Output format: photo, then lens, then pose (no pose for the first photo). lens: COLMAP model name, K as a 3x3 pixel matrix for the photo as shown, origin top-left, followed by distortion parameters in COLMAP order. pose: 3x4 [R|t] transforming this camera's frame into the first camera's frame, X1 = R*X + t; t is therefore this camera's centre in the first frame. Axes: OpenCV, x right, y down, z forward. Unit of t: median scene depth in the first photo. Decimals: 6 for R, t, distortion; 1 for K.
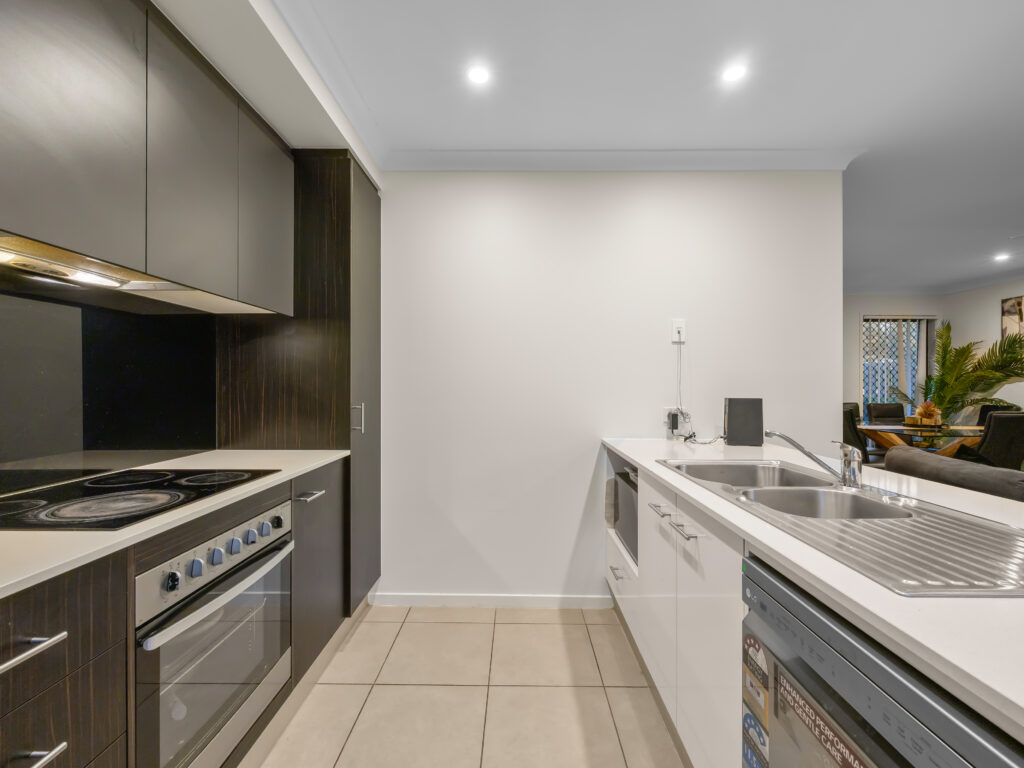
lens RADIAL K [[440.2, 0, 512.9], [0, 440.2, 387.2], [0, 0, 1]] dist [-0.001651, -0.000036]
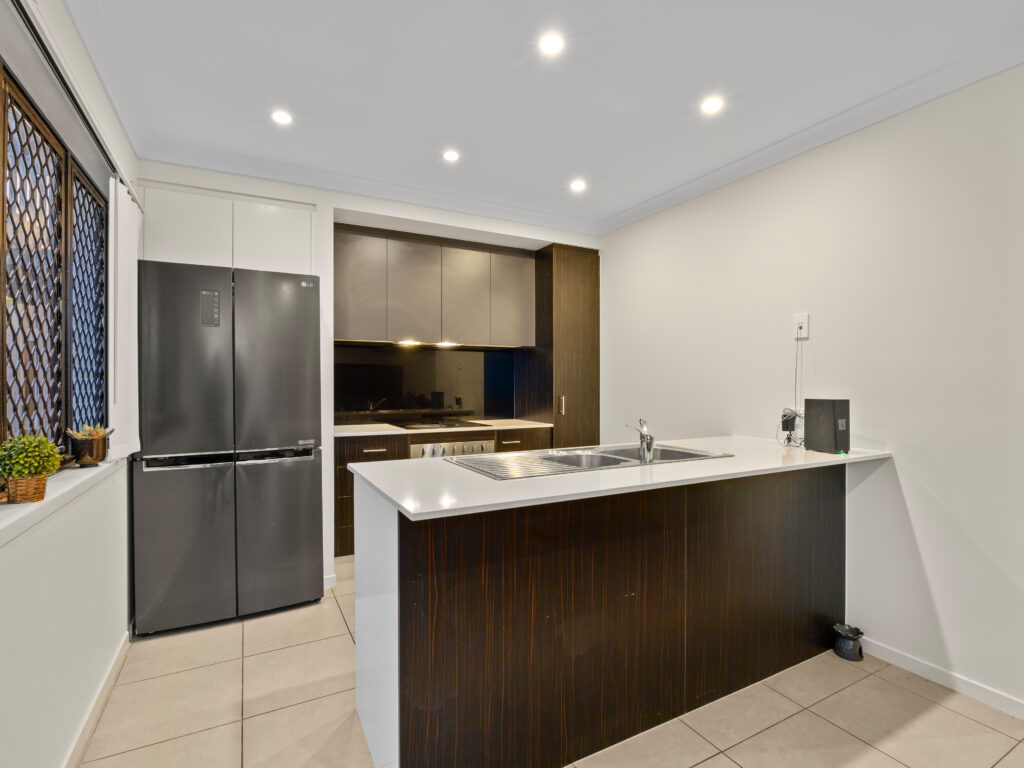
lens RADIAL K [[500.6, 0, 512.0], [0, 500.6, 384.0], [0, 0, 1]] dist [-0.022207, 0.000589]
pose [[0.481206, -0.001262, -0.876606, 1.184516], [0.001459, 0.999999, -0.000639, -0.006654], [0.876606, -0.000971, 0.481208, -0.050904]]
